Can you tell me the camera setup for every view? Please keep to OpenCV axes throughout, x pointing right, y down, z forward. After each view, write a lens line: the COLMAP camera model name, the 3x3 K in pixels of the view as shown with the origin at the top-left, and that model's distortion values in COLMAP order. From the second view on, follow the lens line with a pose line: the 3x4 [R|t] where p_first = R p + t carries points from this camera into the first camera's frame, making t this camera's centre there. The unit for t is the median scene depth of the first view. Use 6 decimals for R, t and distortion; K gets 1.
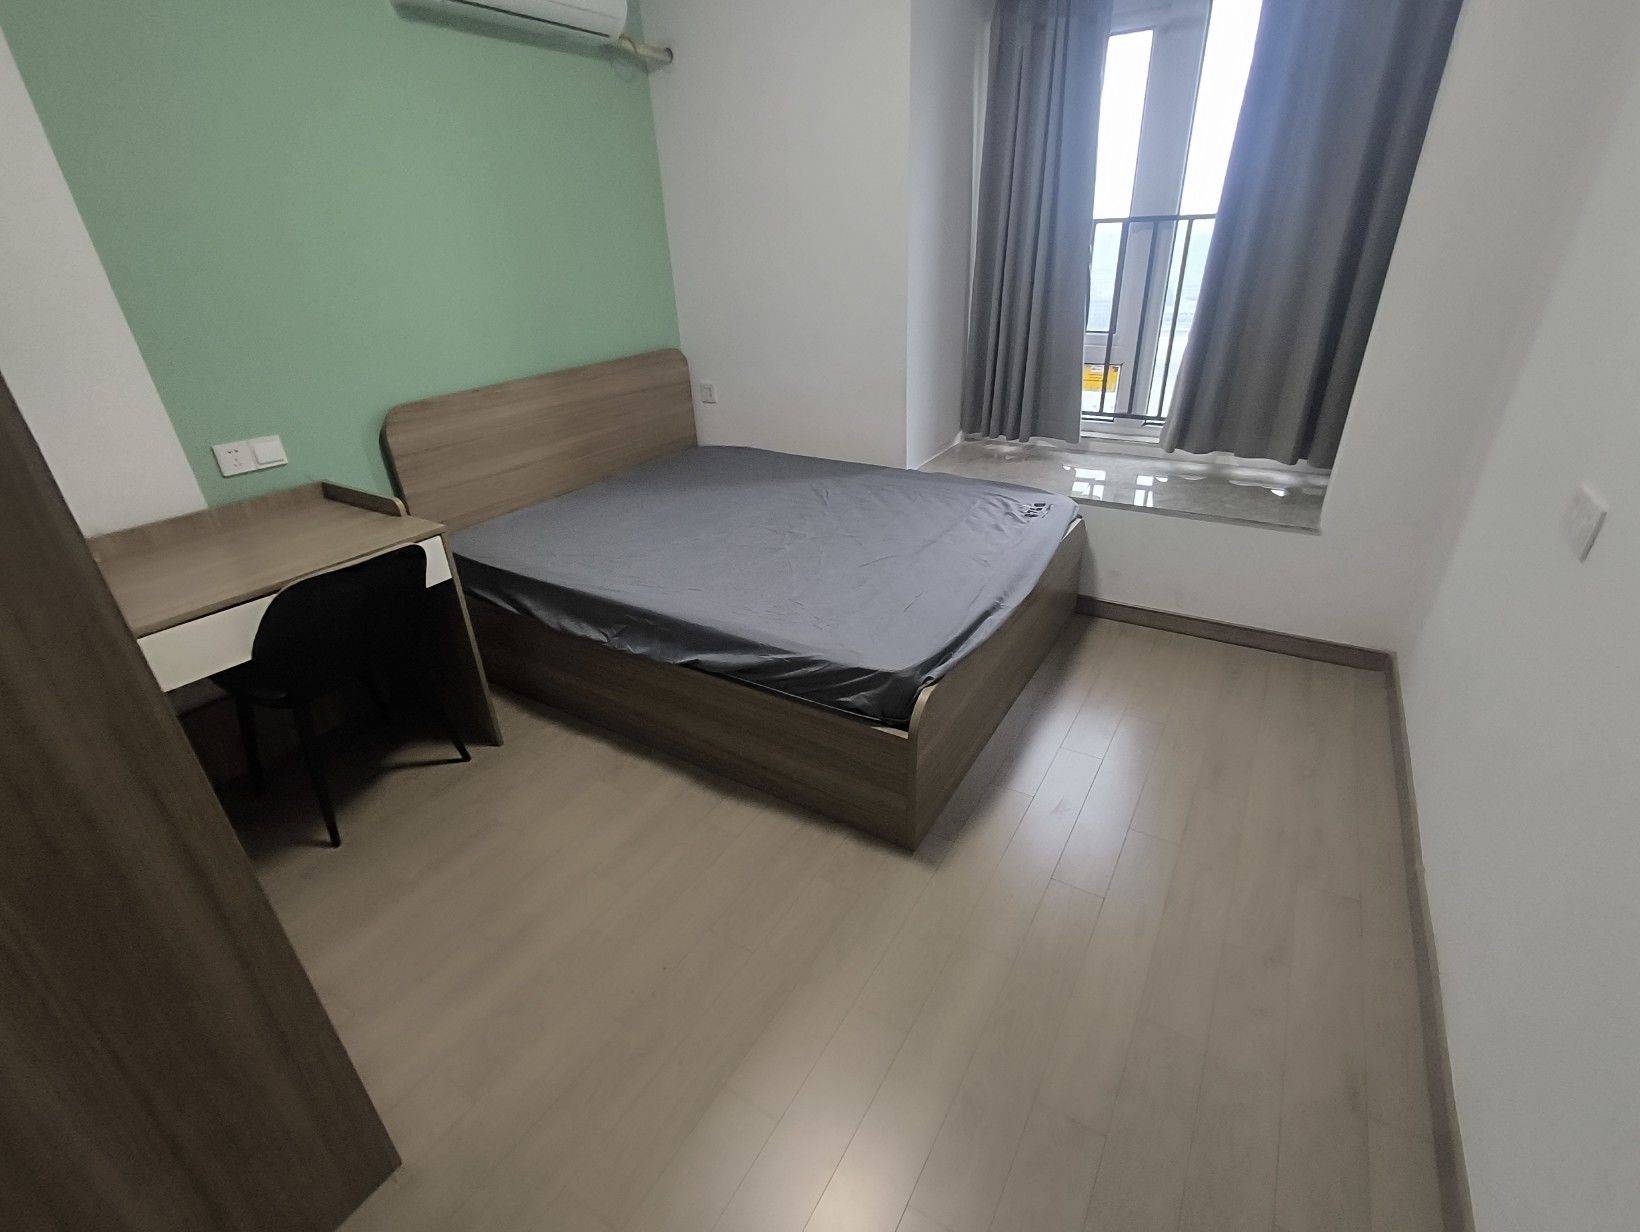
lens RADIAL K [[744.1, 0, 823.2], [0, 744.1, 616.4], [0, 0, 1]] dist [0.001649, 0.000428]
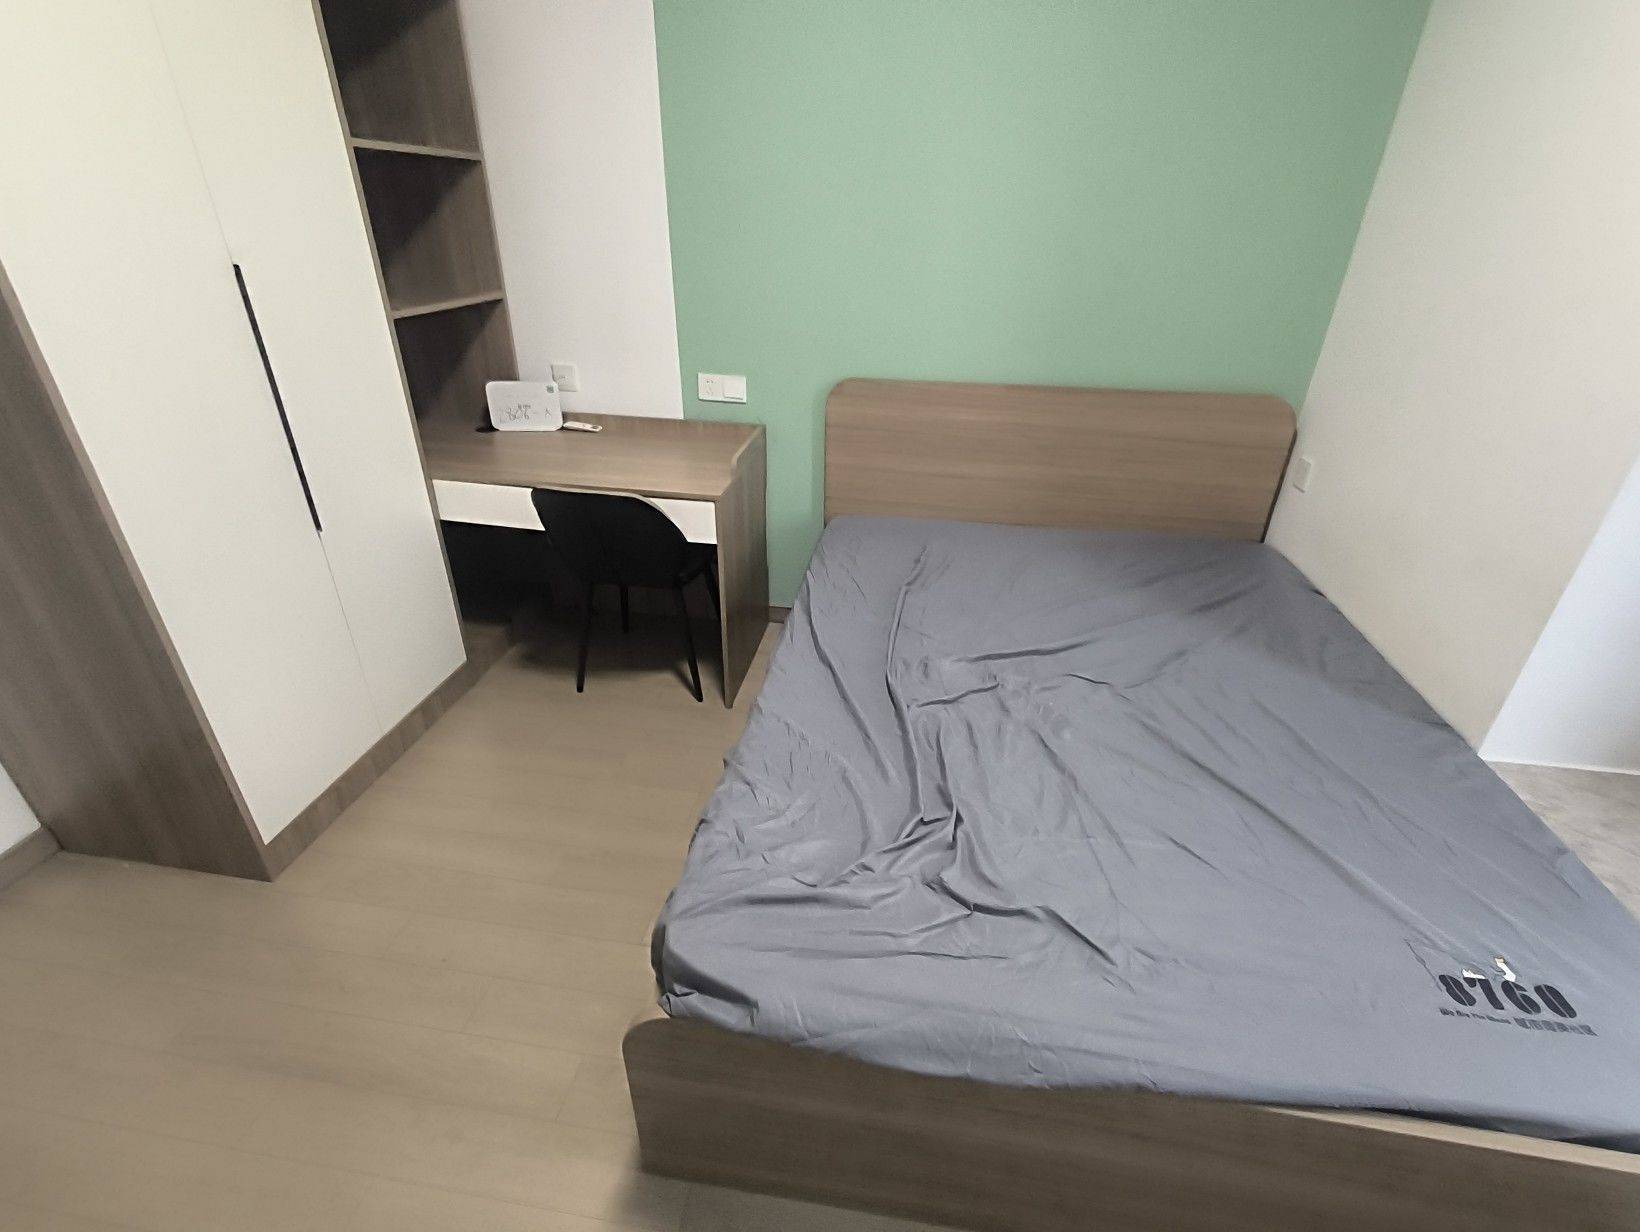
lens RADIAL K [[744.1, 0, 814.0], [0, 744.1, 603.1], [0, 0, 1]] dist [0.001649, 0.000428]
pose [[0.370736, 0.459184, -0.807283, 0.402138], [-0.450421, 0.849054, 0.276093, -0.315386], [0.812204, 0.261260, 0.521601, 0.581219]]
